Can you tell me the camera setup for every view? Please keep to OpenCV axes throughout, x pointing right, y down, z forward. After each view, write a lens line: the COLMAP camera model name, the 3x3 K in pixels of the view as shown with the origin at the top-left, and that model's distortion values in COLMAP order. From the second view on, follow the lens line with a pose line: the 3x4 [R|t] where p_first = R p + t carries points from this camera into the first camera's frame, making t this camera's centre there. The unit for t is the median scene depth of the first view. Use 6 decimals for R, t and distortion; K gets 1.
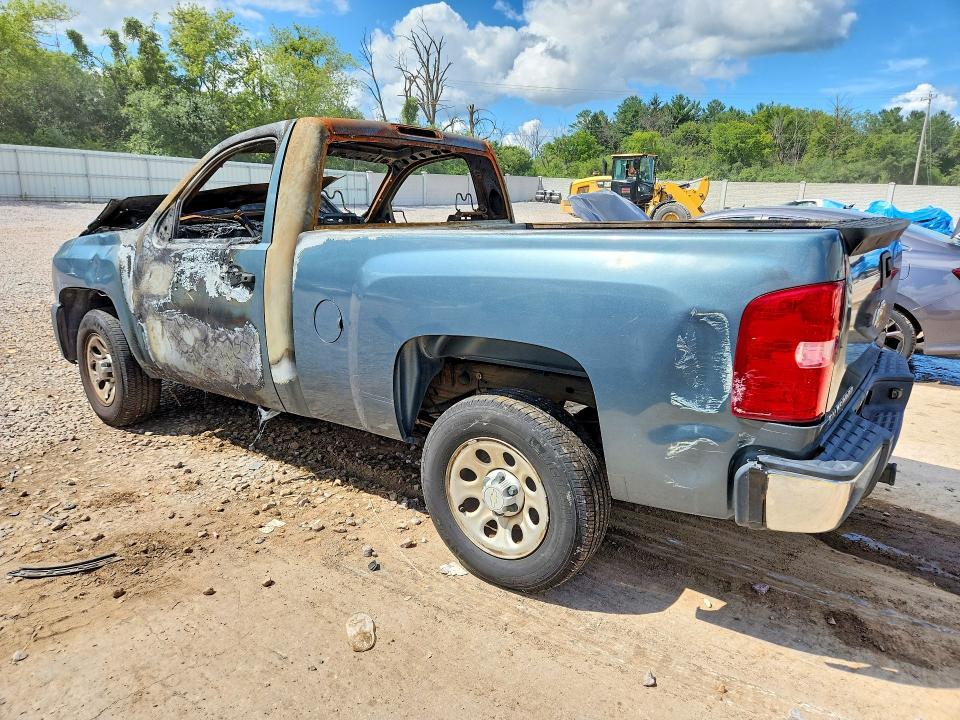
lens RADIAL K [[673.7, 0, 480.0], [0, 673.7, 360.0], [0, 0, 1]] dist [0.040267, -0.002269]
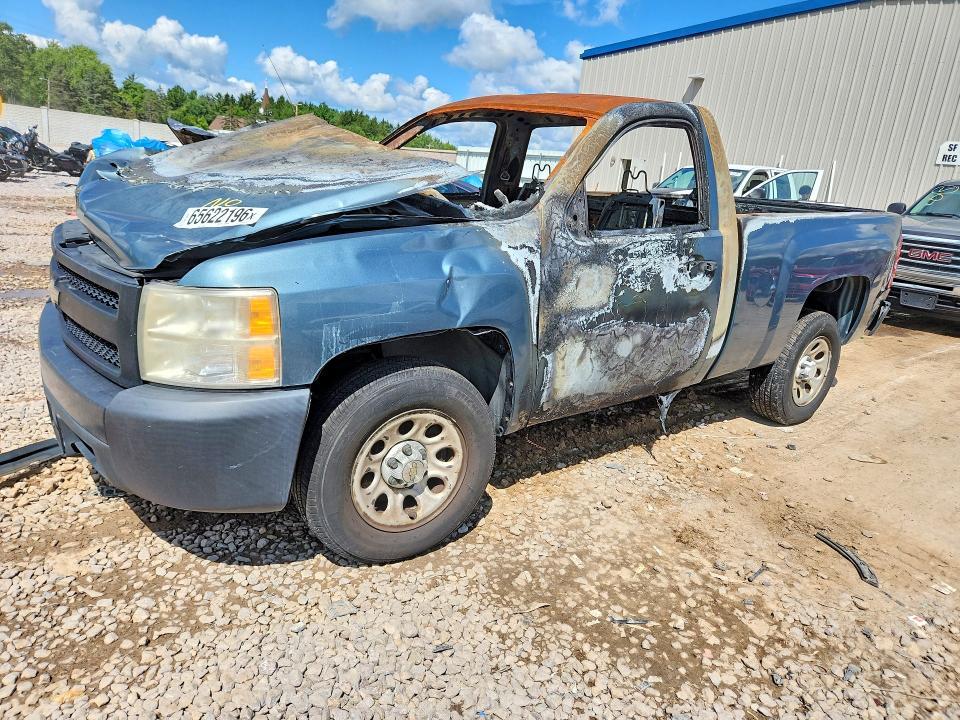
lens RADIAL K [[673.7, 0, 480.0], [0, 673.7, 360.0], [0, 0, 1]] dist [0.040267, -0.002269]
pose [[0.232519, -0.253696, 0.938921, -1.271385], [0.140840, 0.963988, 0.225591, -0.235244], [-0.962341, 0.079783, 0.259876, 0.964876]]
